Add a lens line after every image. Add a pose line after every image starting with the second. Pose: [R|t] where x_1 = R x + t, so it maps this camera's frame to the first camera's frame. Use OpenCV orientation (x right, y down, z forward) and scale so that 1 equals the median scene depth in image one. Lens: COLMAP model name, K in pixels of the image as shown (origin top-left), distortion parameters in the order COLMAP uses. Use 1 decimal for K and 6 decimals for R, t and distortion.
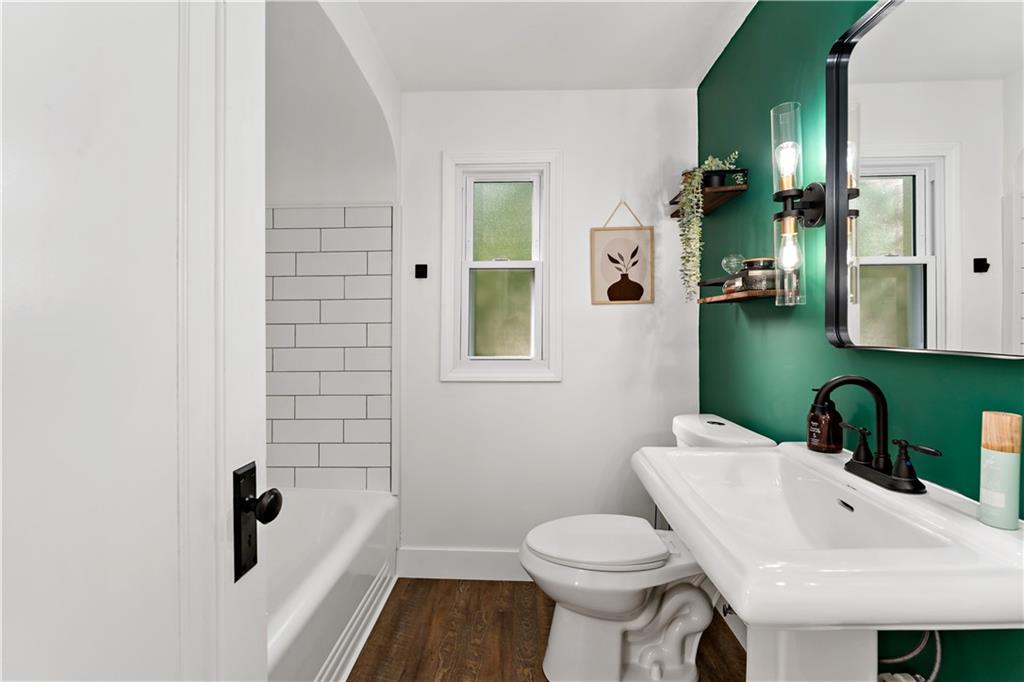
lens RADIAL K [[464.9, 0, 514.9], [0, 464.9, 334.6], [0, 0, 1]] dist [-0.000489, 0.000393]
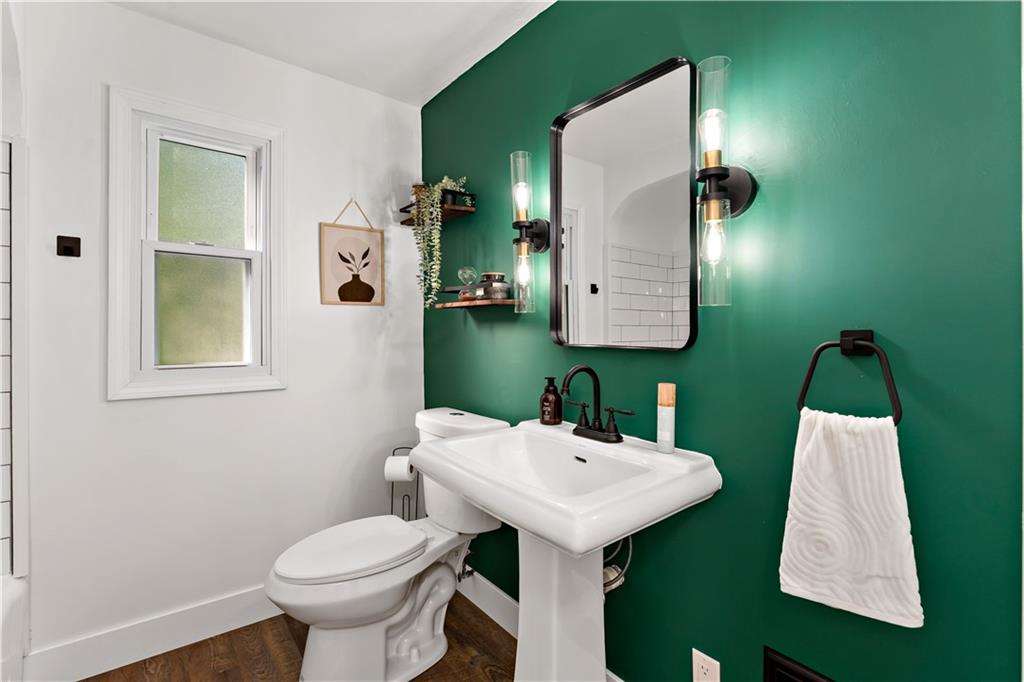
lens RADIAL K [[464.9, 0, 520.1], [0, 464.9, 337.9], [0, 0, 1]] dist [-0.000489, 0.000393]
pose [[0.763199, -0.004342, 0.646149, -0.164770], [0.001831, 0.999988, 0.004558, -0.000323], [-0.646161, -0.002296, 0.763198, 0.031771]]
